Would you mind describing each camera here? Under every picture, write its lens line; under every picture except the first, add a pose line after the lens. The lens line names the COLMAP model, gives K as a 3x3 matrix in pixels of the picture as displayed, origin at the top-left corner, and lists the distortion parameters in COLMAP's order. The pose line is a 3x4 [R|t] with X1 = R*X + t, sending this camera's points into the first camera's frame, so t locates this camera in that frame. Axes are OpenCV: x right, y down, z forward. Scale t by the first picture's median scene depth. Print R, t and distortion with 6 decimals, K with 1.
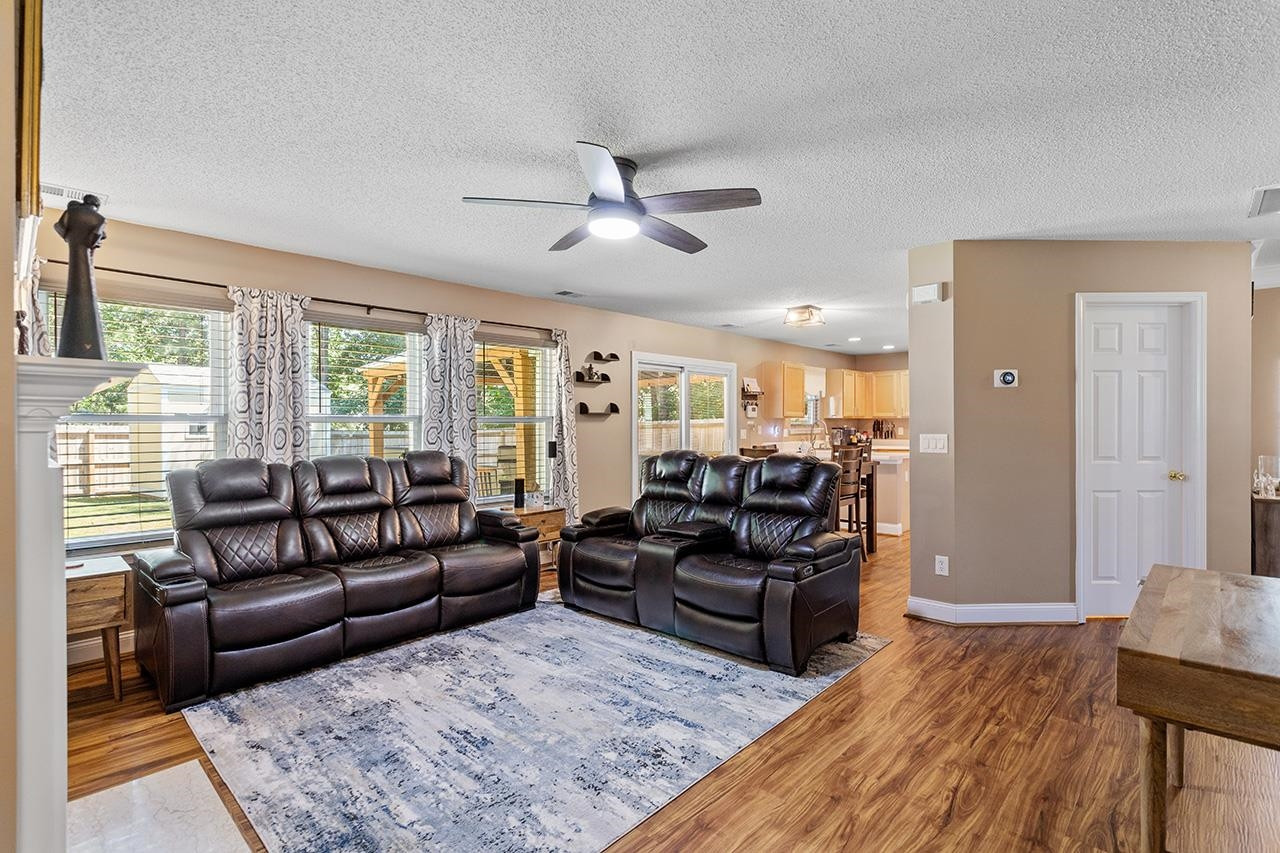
lens RADIAL K [[609.8, 0, 640.0], [0, 609.8, 426.5], [0, 0, 1]] dist [-0.000739, -0.000396]
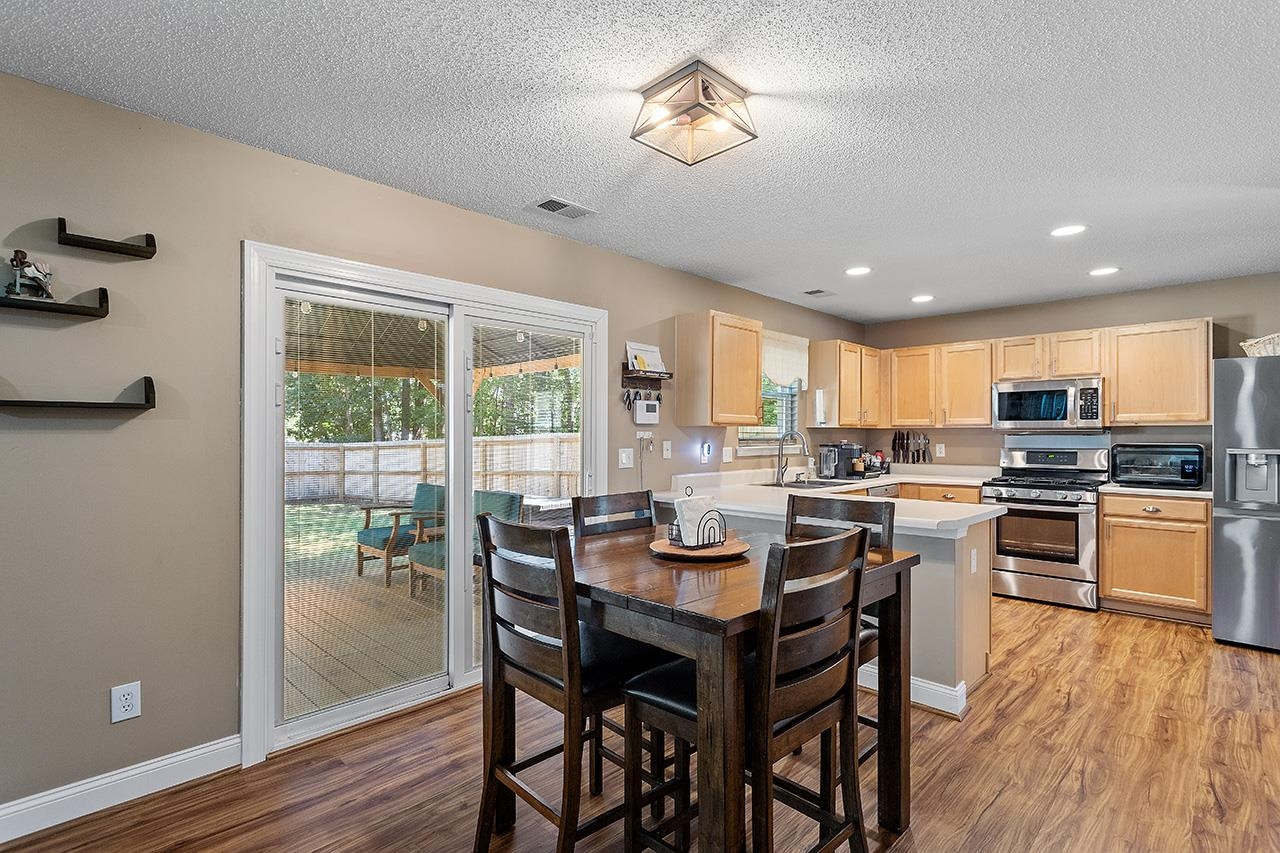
lens RADIAL K [[609.8, 0, 640.0], [0, 609.8, 426.5], [0, 0, 1]] dist [-0.000739, -0.000396]
pose [[0.999737, 0.008358, -0.021346, 0.171407], [-0.008656, 0.999866, -0.013908, -0.005516], [0.021226, 0.014089, 0.999675, 0.460939]]
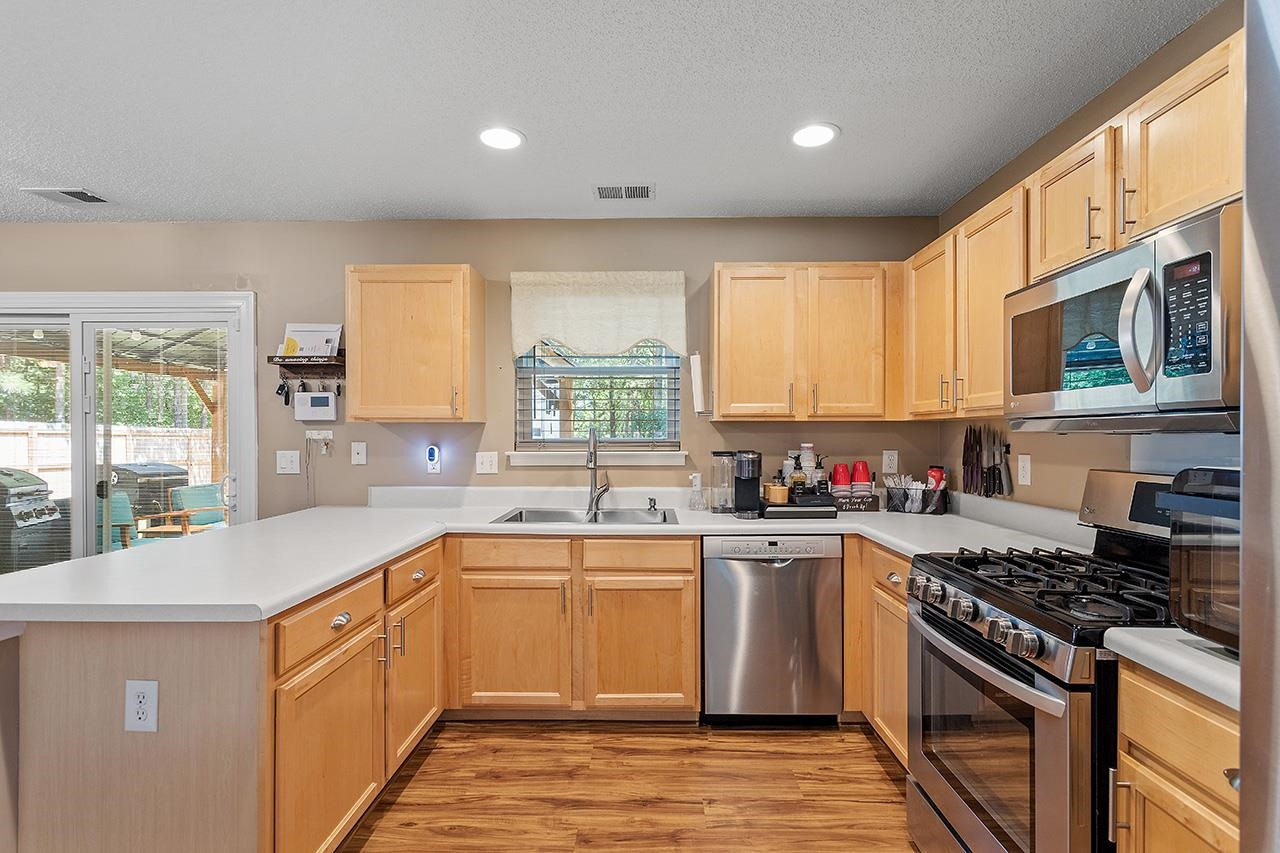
lens RADIAL K [[609.8, 0, 640.0], [0, 609.8, 426.5], [0, 0, 1]] dist [-0.000739, -0.000396]
pose [[0.677682, -0.002055, -0.735352, 0.566617], [-0.005008, 0.999960, -0.007410, -0.008708], [0.735338, 0.008704, 0.677645, 0.805875]]
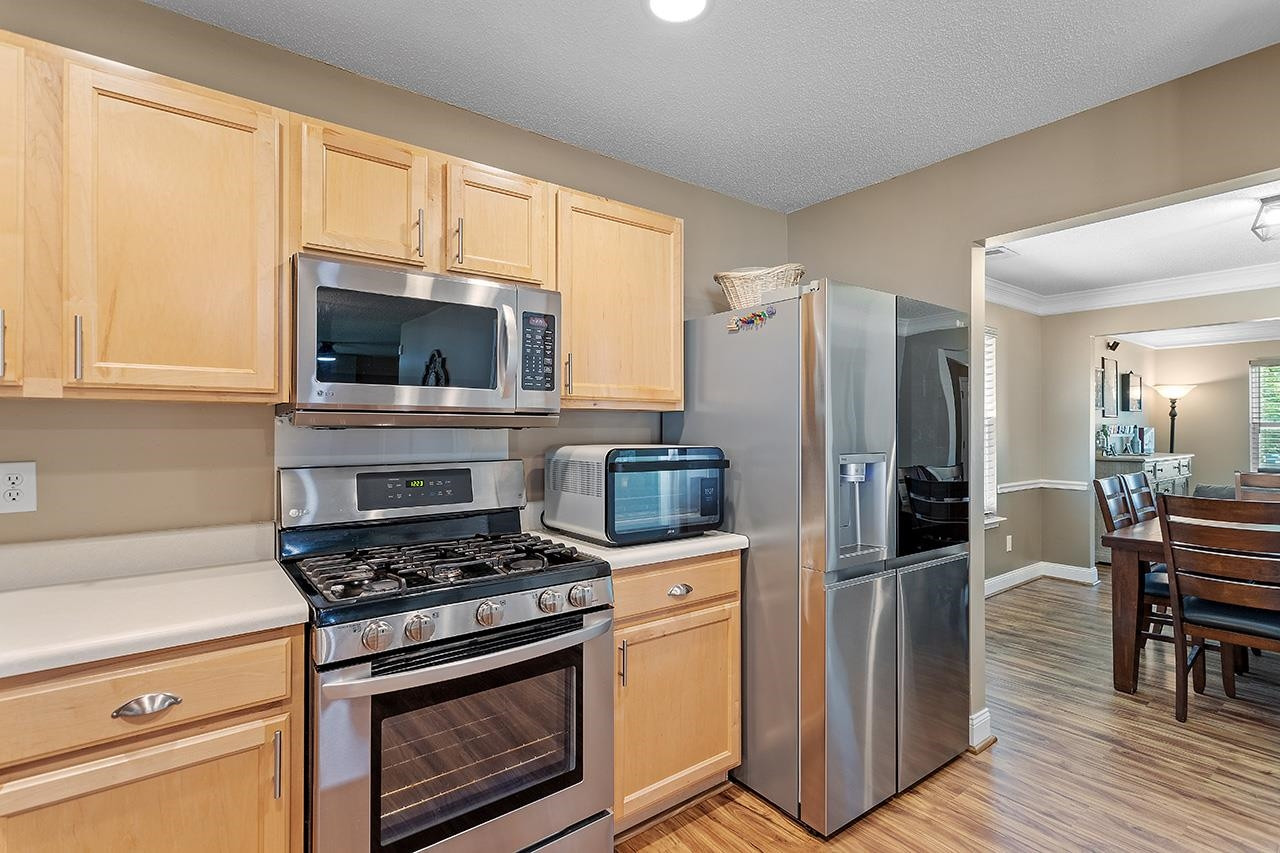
lens RADIAL K [[591.0, 0, 640.0], [0, 591.0, 426.5], [0, 0, 1]] dist [-0.000321, -0.000072]
pose [[0.166945, 0.002943, 0.985962, 0.349094], [-0.005571, 0.999982, -0.002041, -0.009451], [-0.985951, -0.005152, 0.166958, 0.925613]]
